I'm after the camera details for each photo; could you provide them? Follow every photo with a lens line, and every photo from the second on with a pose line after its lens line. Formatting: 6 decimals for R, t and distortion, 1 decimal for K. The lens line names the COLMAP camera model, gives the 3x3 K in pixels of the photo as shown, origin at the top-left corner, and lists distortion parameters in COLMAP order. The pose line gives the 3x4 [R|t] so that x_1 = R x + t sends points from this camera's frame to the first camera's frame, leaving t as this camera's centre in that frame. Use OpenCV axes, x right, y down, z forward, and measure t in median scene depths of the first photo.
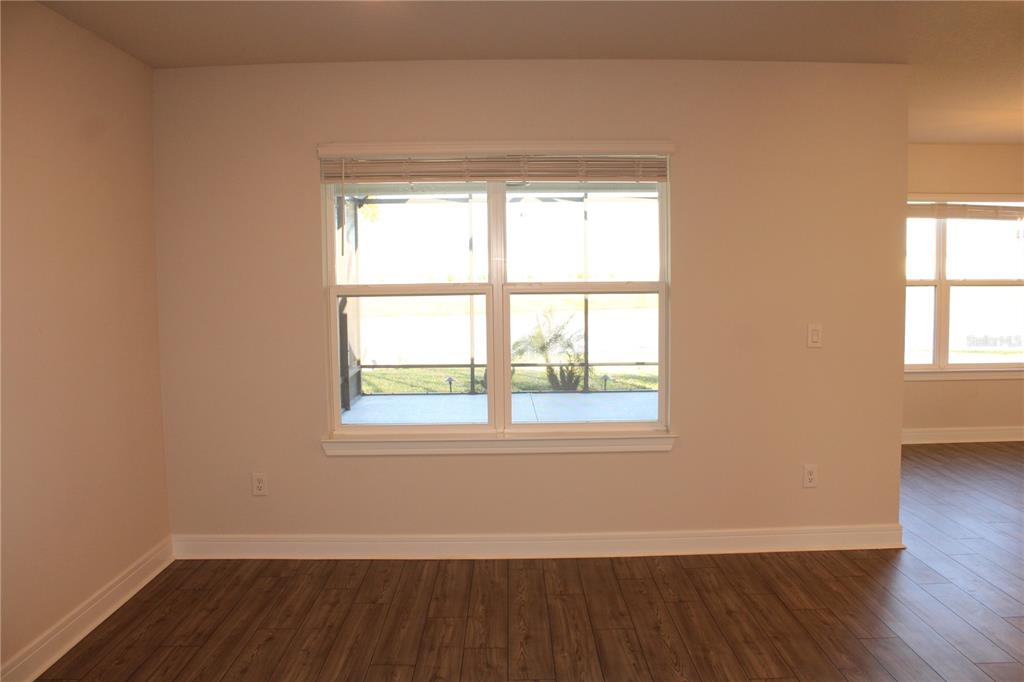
lens RADIAL K [[863.0, 0, 509.1], [0, 863.0, 324.5], [0, 0, 1]] dist [-0.153395, 0.124752]
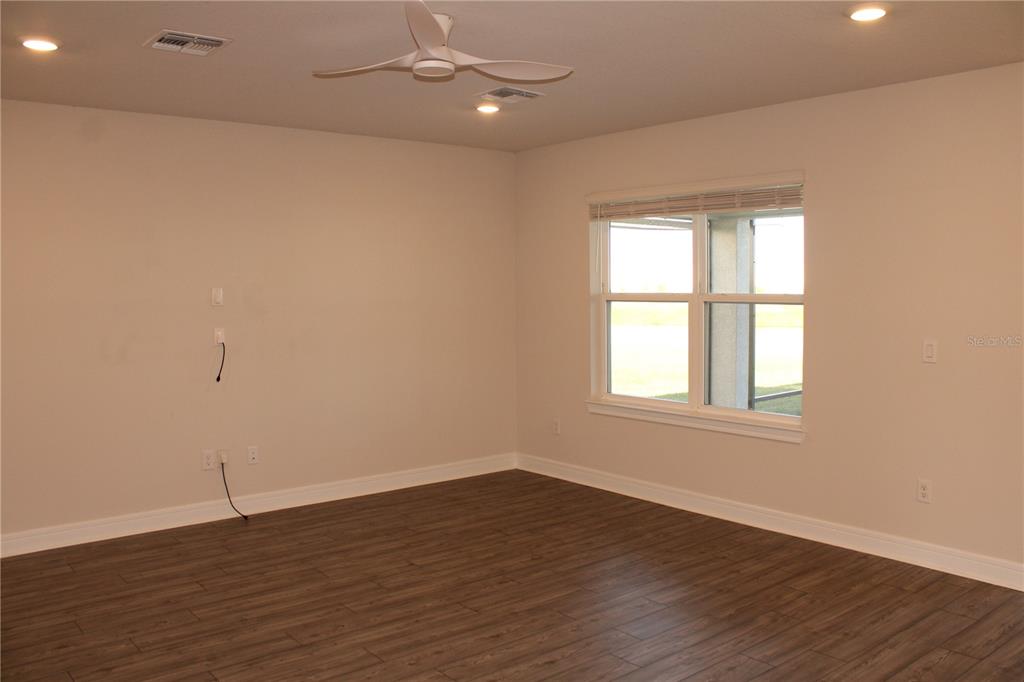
lens RADIAL K [[863.0, 0, 530.0], [0, 863.0, 326.0], [0, 0, 1]] dist [-0.153395, 0.124752]
pose [[0.634409, 0.044129, -0.771737, 0.840386], [-0.049170, 0.998651, 0.016684, -0.009492], [0.771432, 0.027362, 0.635723, 0.006128]]
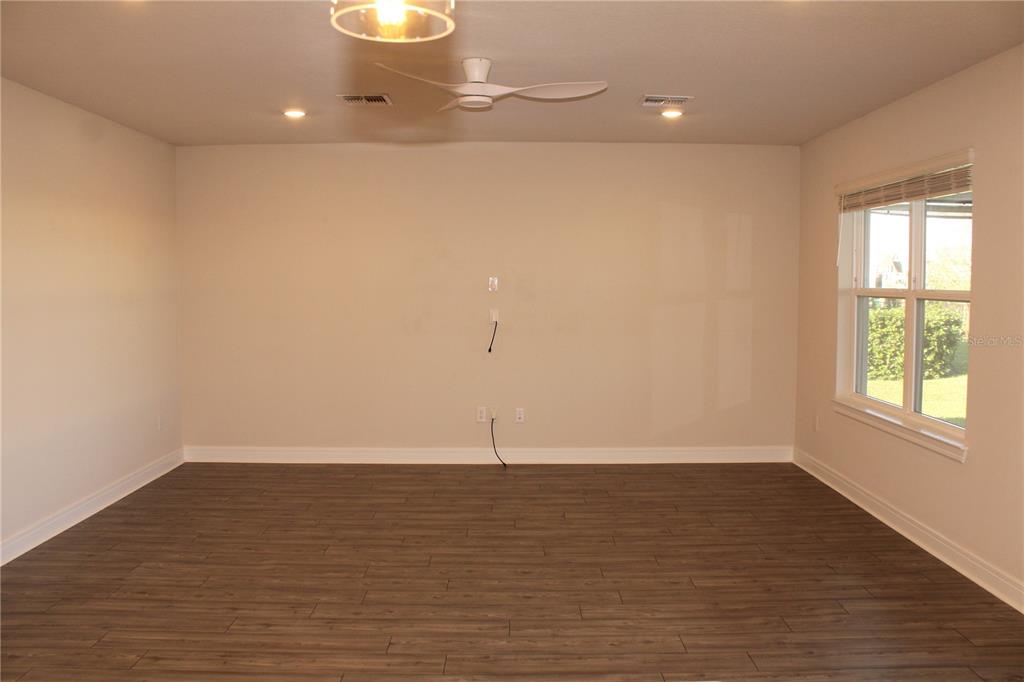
lens RADIAL K [[863.0, 0, 518.0], [0, 863.0, 321.6], [0, 0, 1]] dist [-0.153395, 0.124752]
pose [[-0.001418, 0.061043, -0.998134, 1.164953], [-0.064684, 0.996039, 0.061007, -0.040745], [0.997905, 0.064650, 0.002536, 0.488958]]
